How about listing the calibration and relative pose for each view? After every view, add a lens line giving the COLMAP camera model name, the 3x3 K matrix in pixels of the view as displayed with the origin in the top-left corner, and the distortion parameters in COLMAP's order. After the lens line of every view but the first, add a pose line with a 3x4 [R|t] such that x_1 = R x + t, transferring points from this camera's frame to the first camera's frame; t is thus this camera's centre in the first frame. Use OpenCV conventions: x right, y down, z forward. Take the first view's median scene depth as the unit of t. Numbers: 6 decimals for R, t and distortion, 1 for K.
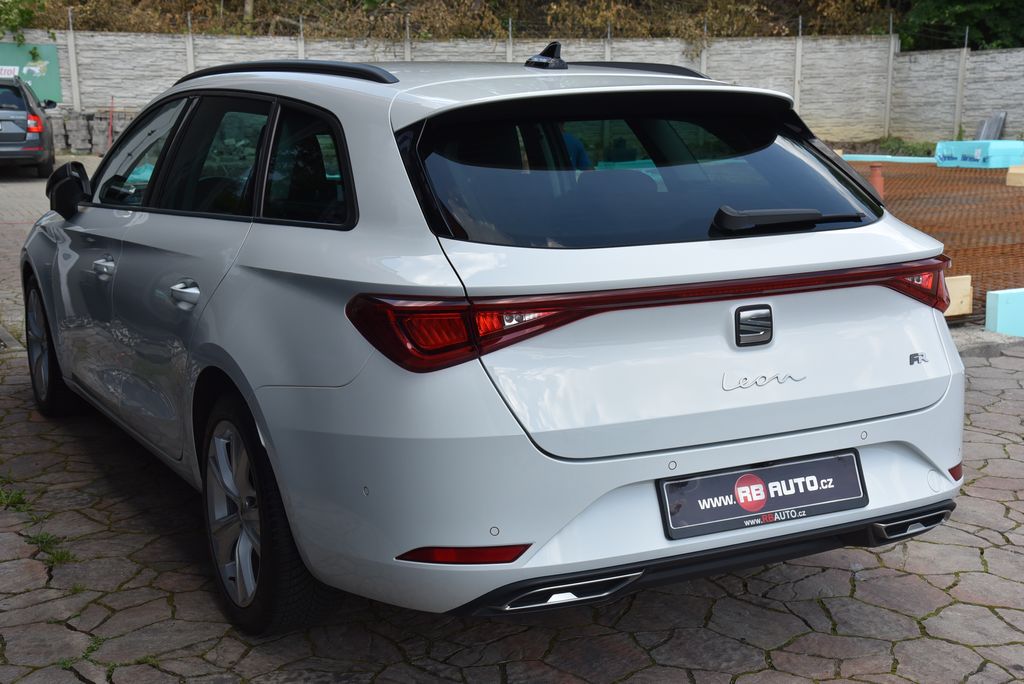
lens RADIAL K [[1365.7, 0, 512.6], [0, 1365.7, 358.2], [0, 0, 1]] dist [0.224237, 0.027640]
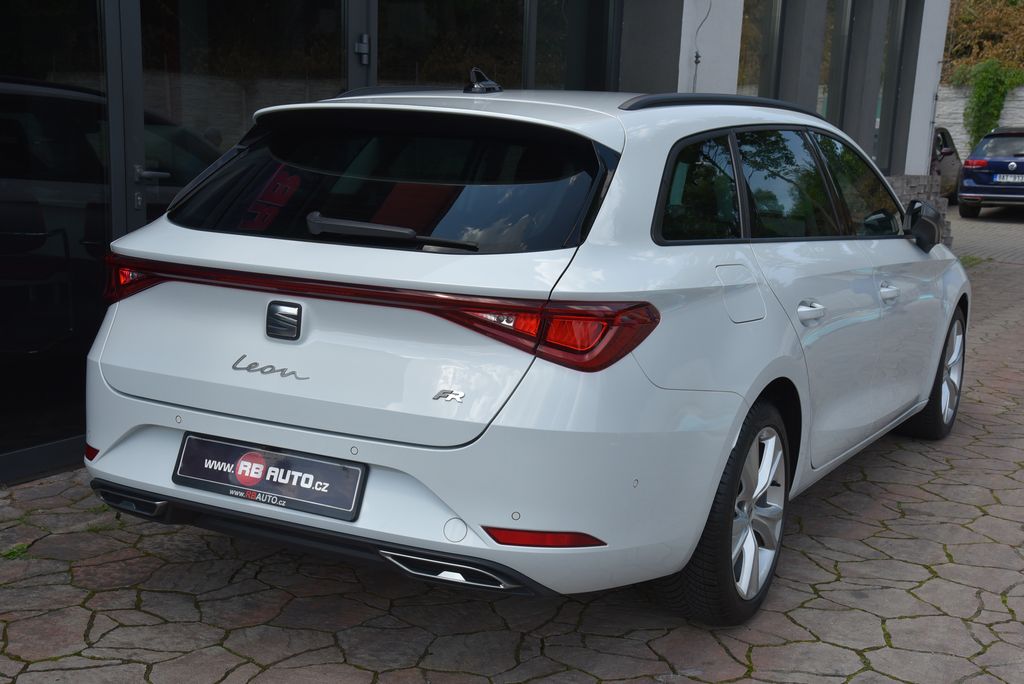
lens RADIAL K [[1309.7, 0, 512.0], [0, 1309.7, 342.0], [0, 0, 1]] dist [0.155724, 0.014555]
pose [[0.542599, 0.166146, -0.823396, 1.114897], [-0.206354, 0.976570, 0.061072, -0.106235], [0.814251, 0.136774, 0.564171, 0.553863]]
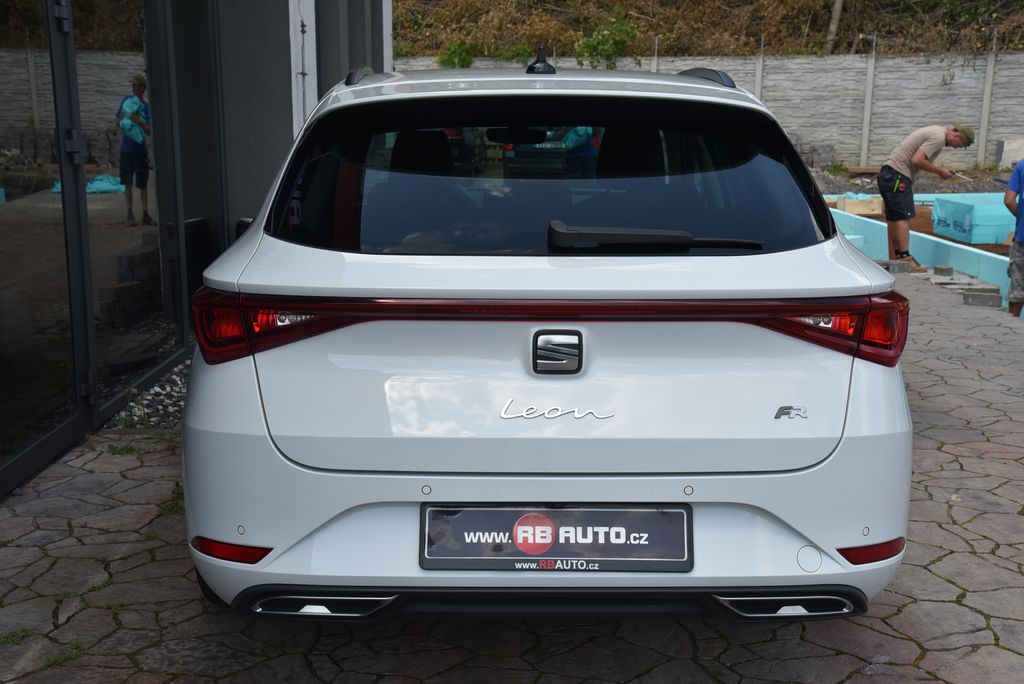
lens RADIAL K [[1338.0, 0, 512.0], [0, 1338.0, 342.0], [0, 0, 1]] dist [0.186268, 0.066516]
pose [[0.886692, 0.092269, -0.453060, 0.543499], [-0.102071, 0.994773, 0.002829, -0.029751], [0.450953, 0.043736, 0.891475, 0.188919]]
